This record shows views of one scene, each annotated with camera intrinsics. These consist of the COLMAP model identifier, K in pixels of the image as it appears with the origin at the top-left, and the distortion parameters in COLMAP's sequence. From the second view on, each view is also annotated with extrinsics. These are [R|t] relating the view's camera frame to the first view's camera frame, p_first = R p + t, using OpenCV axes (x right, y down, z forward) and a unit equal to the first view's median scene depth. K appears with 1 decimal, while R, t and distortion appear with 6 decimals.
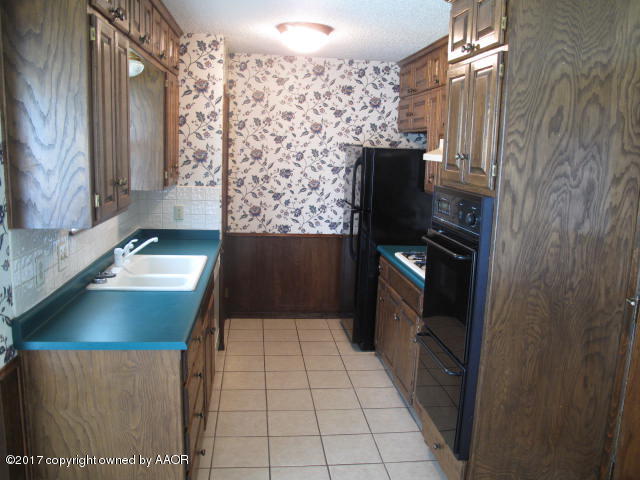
lens RADIAL K [[536.5, 0, 320.0], [0, 536.5, 240.0], [0, 0, 1]] dist [-0.151748, 0.102110]
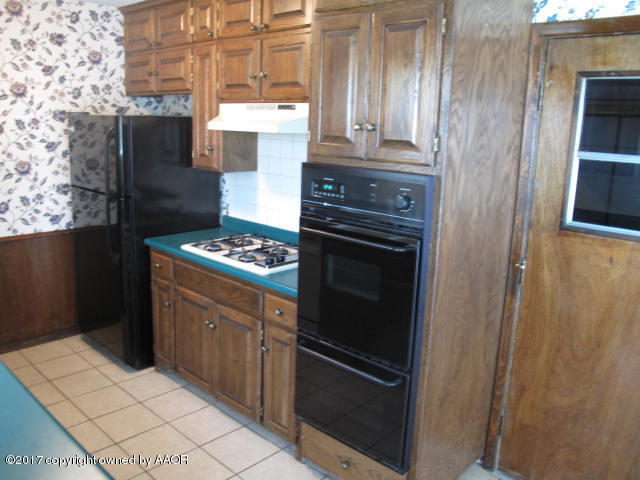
lens RADIAL K [[536.5, 0, 320.0], [0, 536.5, 240.0], [0, 0, 1]] dist [-0.151748, 0.102110]
pose [[0.763776, -0.146241, 0.628697, -0.162013], [0.103109, 0.989132, 0.104818, -0.037676], [-0.637193, -0.015233, 0.770554, 0.194434]]
